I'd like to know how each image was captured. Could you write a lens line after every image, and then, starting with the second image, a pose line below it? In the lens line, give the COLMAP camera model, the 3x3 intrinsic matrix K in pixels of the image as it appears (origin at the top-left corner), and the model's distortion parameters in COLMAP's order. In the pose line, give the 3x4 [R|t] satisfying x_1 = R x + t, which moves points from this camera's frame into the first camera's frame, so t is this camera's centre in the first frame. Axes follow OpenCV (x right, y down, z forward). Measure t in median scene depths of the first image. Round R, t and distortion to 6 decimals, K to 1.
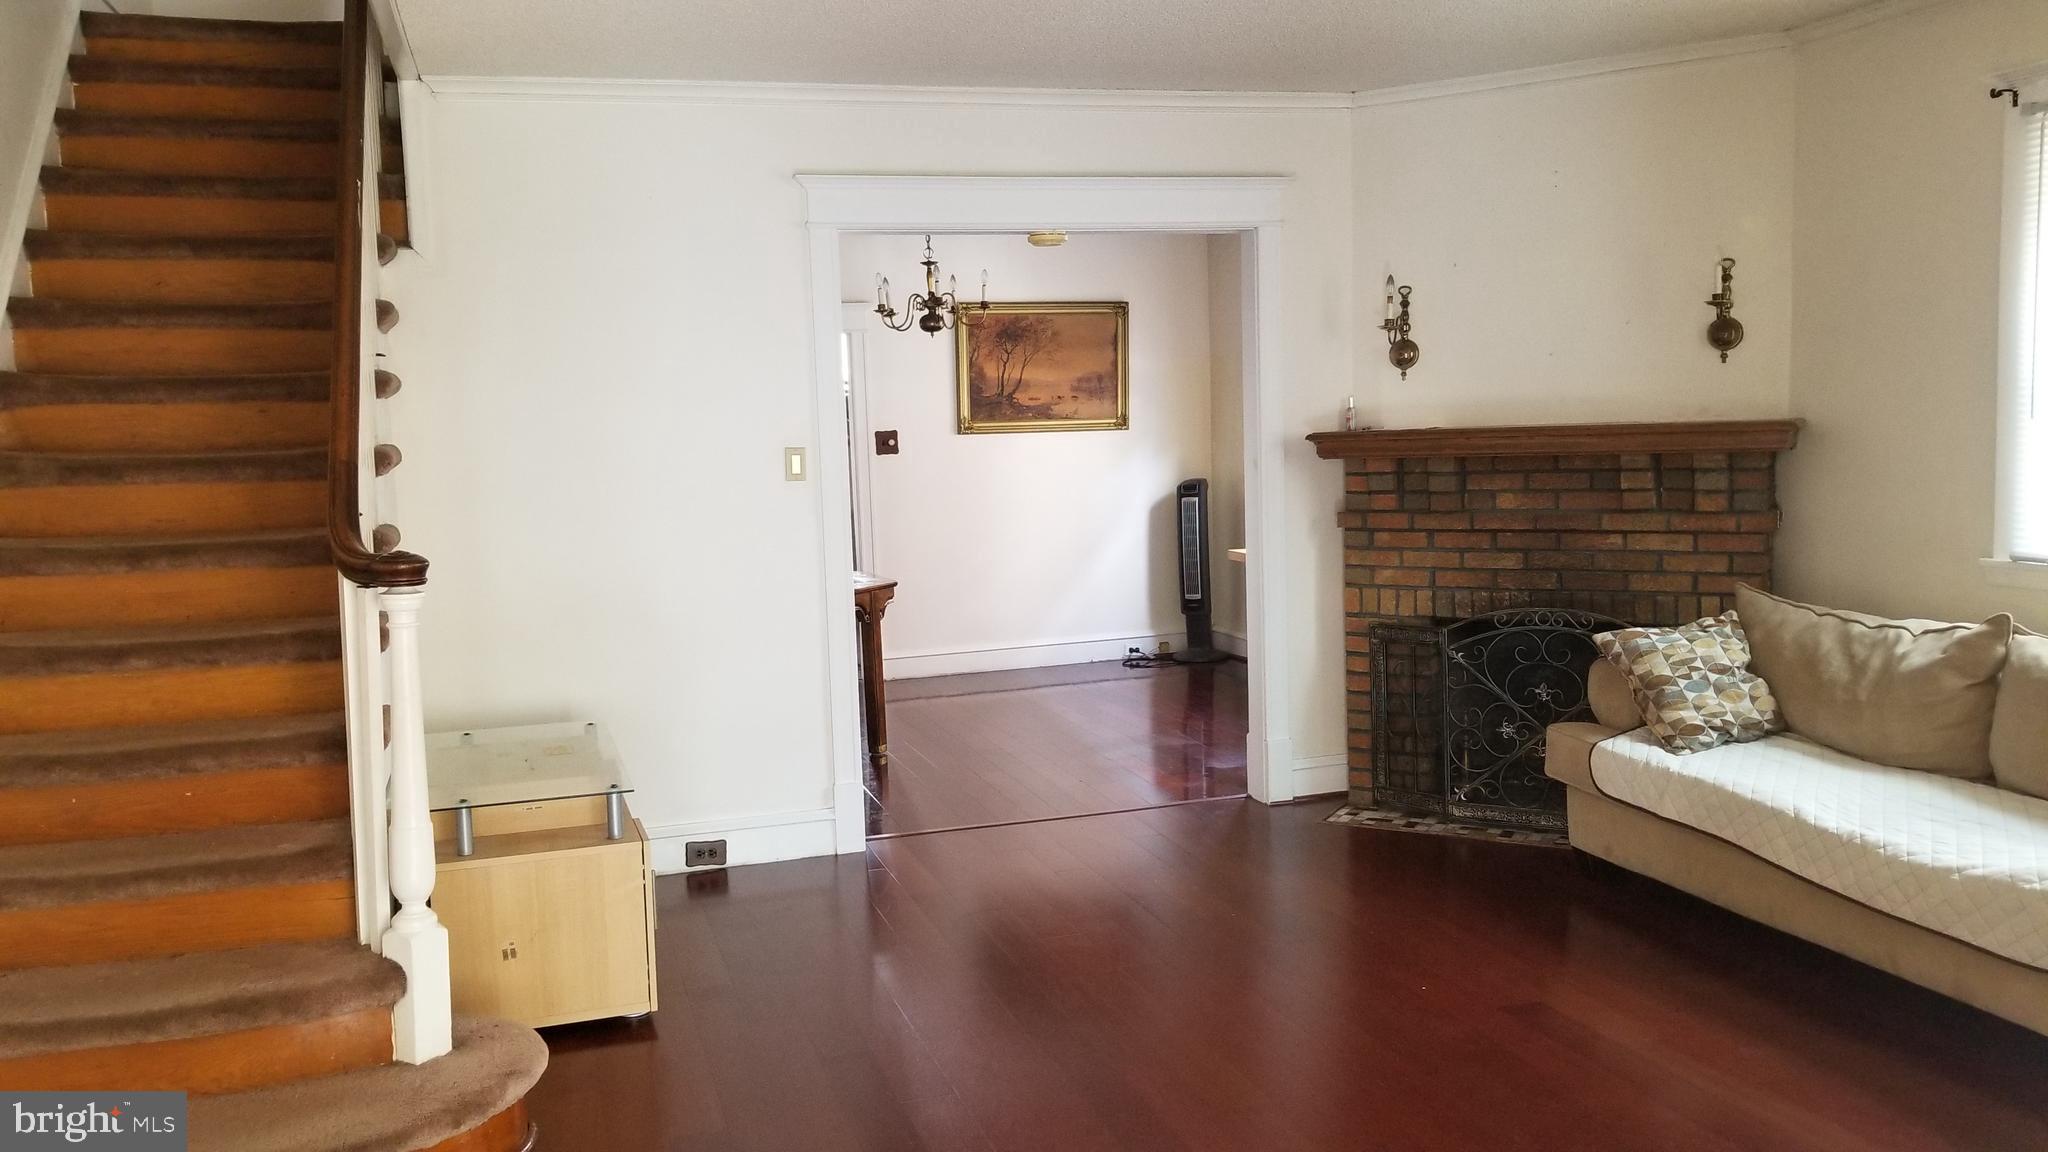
lens RADIAL K [[1592.1, 0, 1023.4], [0, 1592.1, 564.6], [0, 0, 1]] dist [0.052729, -0.049934]
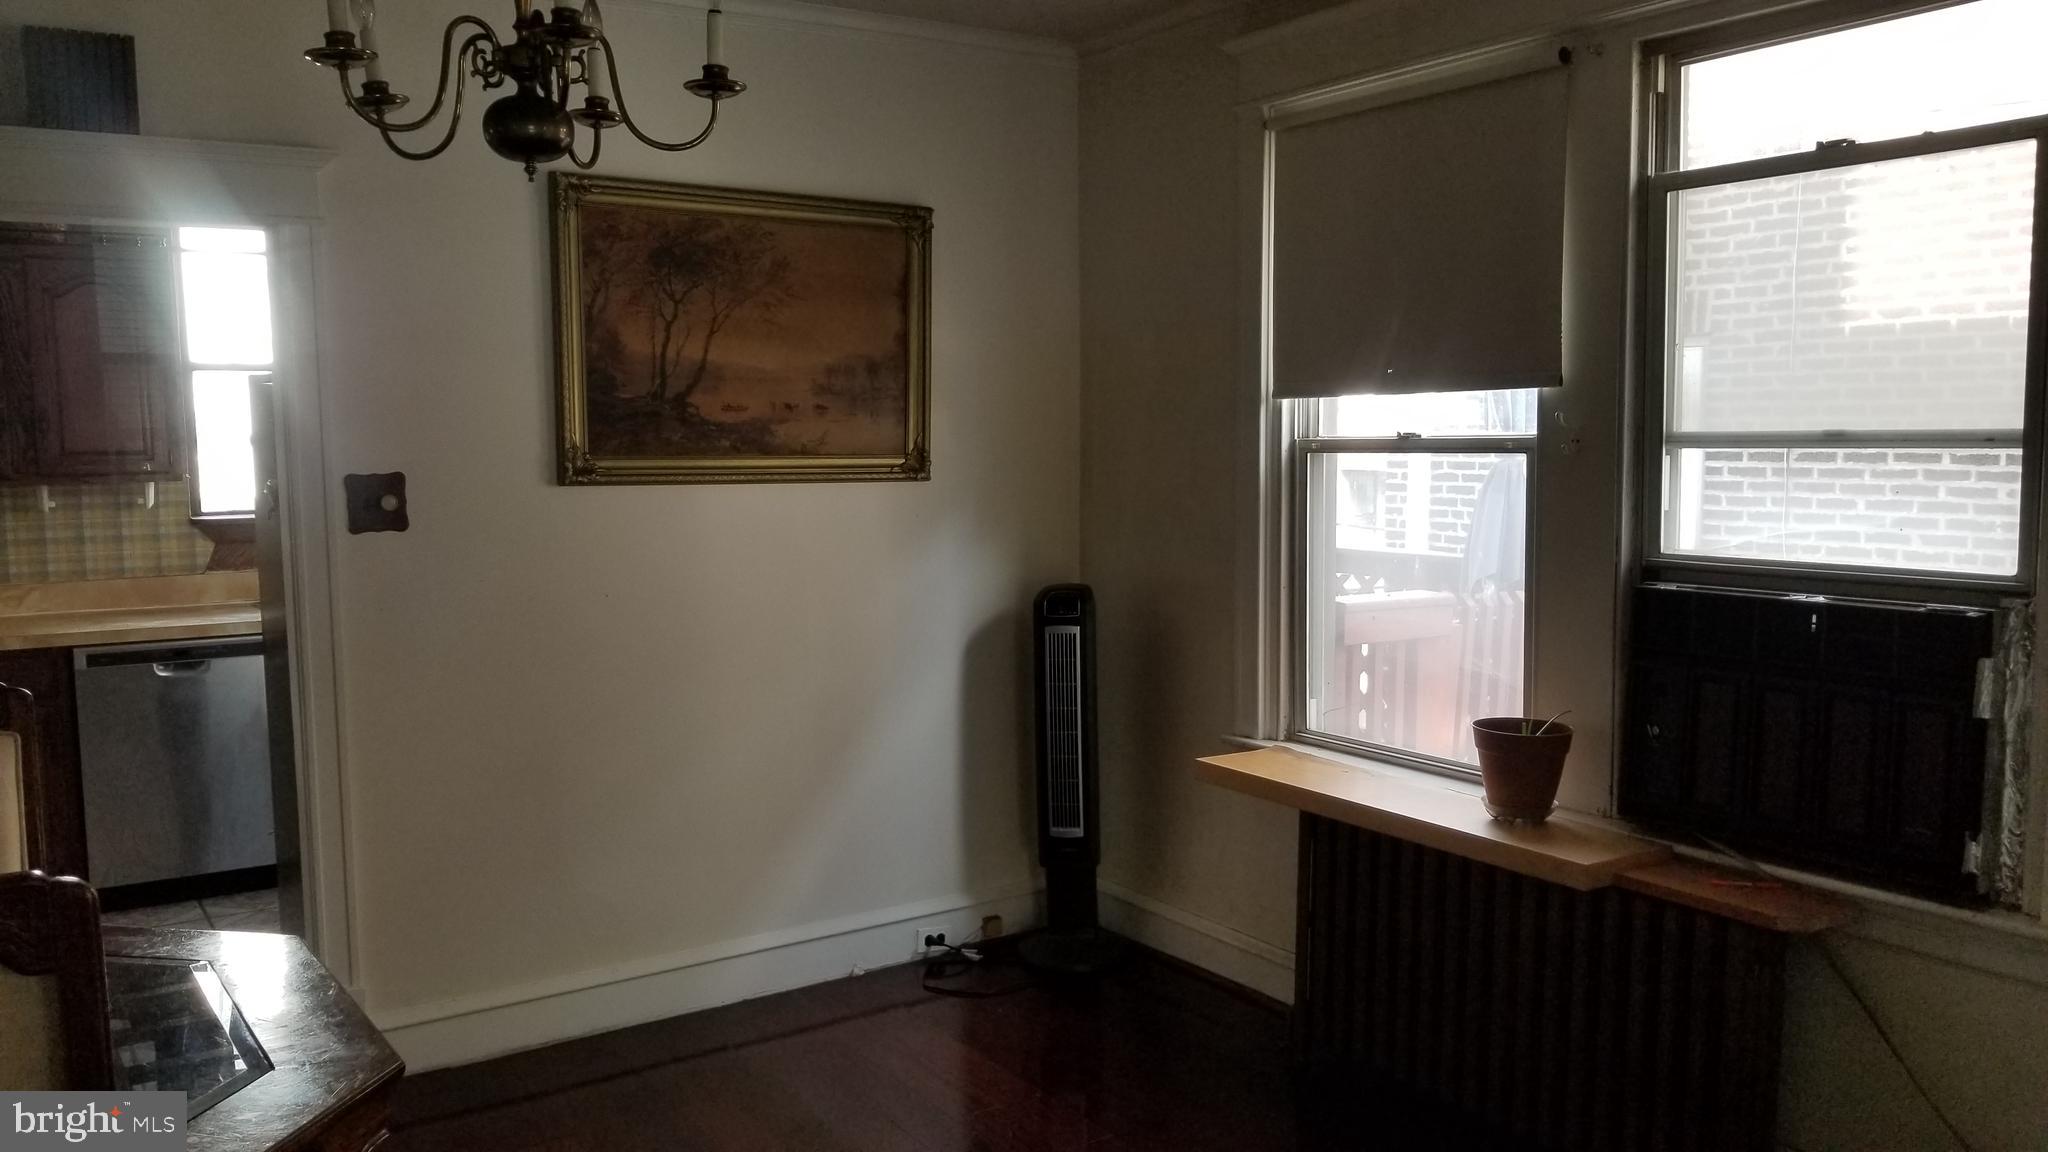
lens RADIAL K [[1592.1, 0, 1011.8], [0, 1592.1, 590.5], [0, 0, 1]] dist [0.052729, -0.049934]
pose [[0.959739, -0.001949, 0.280885, -0.043920], [0.003113, 0.999988, -0.003699, -0.050876], [-0.280875, 0.004424, 0.959734, 0.547342]]
